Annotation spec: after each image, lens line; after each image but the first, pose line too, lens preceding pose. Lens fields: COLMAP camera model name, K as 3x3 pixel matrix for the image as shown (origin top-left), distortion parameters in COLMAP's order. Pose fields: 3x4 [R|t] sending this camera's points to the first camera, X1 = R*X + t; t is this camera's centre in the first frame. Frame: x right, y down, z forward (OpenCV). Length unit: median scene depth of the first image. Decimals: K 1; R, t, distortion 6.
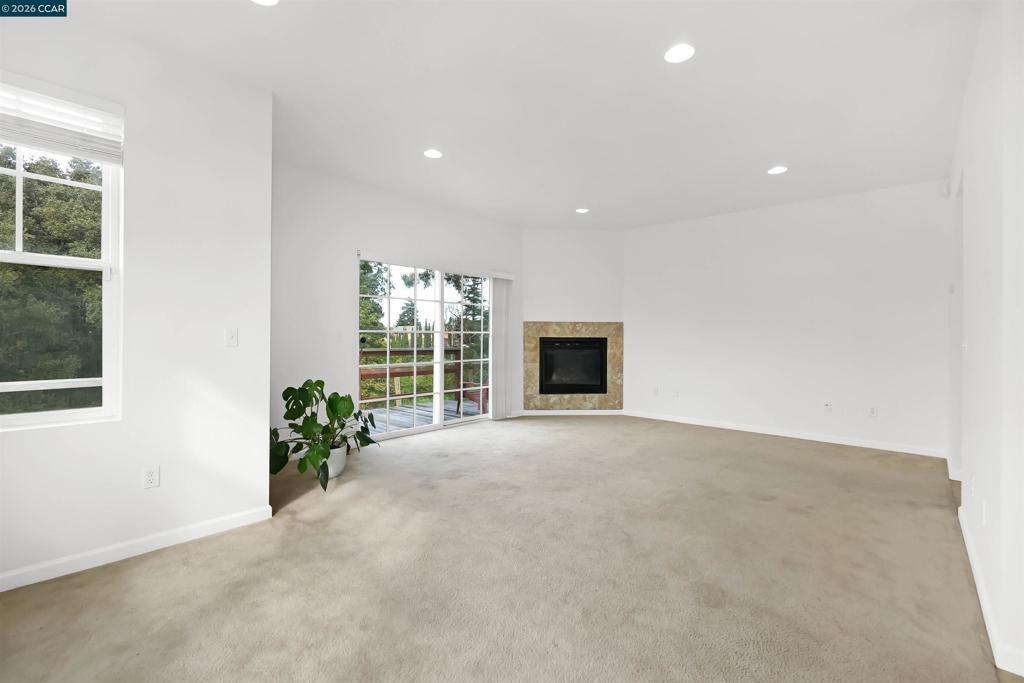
lens RADIAL K [[448.9, 0, 514.9], [0, 448.9, 338.2], [0, 0, 1]] dist [-0.001175, -0.000252]
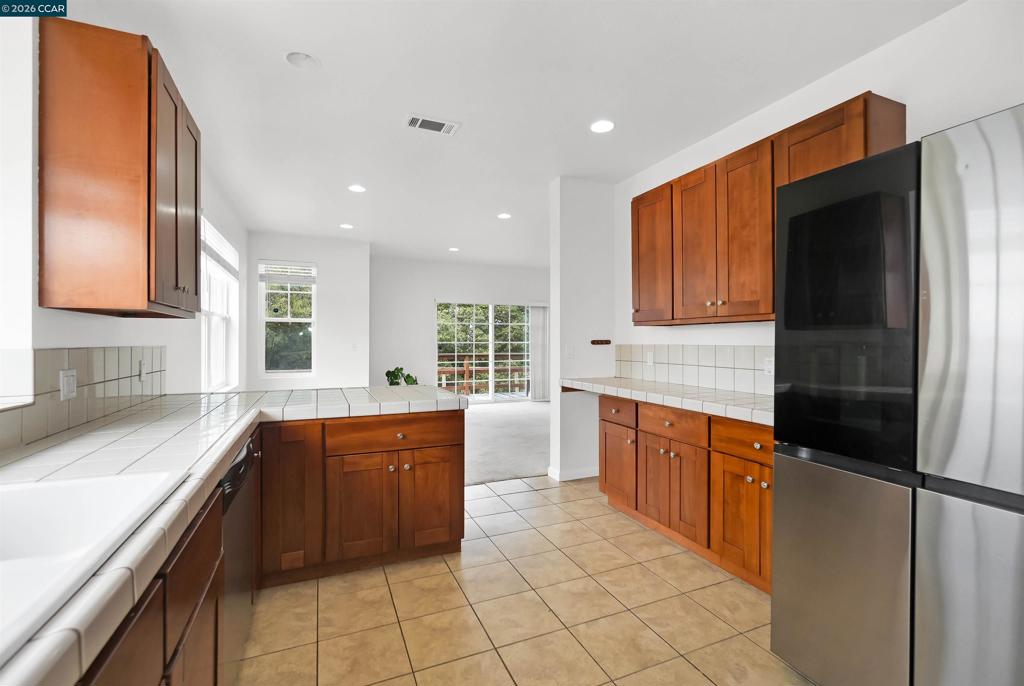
lens RADIAL K [[448.9, 0, 514.9], [0, 448.9, 339.7], [0, 0, 1]] dist [-0.001175, -0.000252]
pose [[0.907183, 0.000588, -0.420736, 0.492643], [-0.003786, 0.999970, -0.006765, -0.011379], [0.420719, 0.007730, 0.907158, -0.348070]]
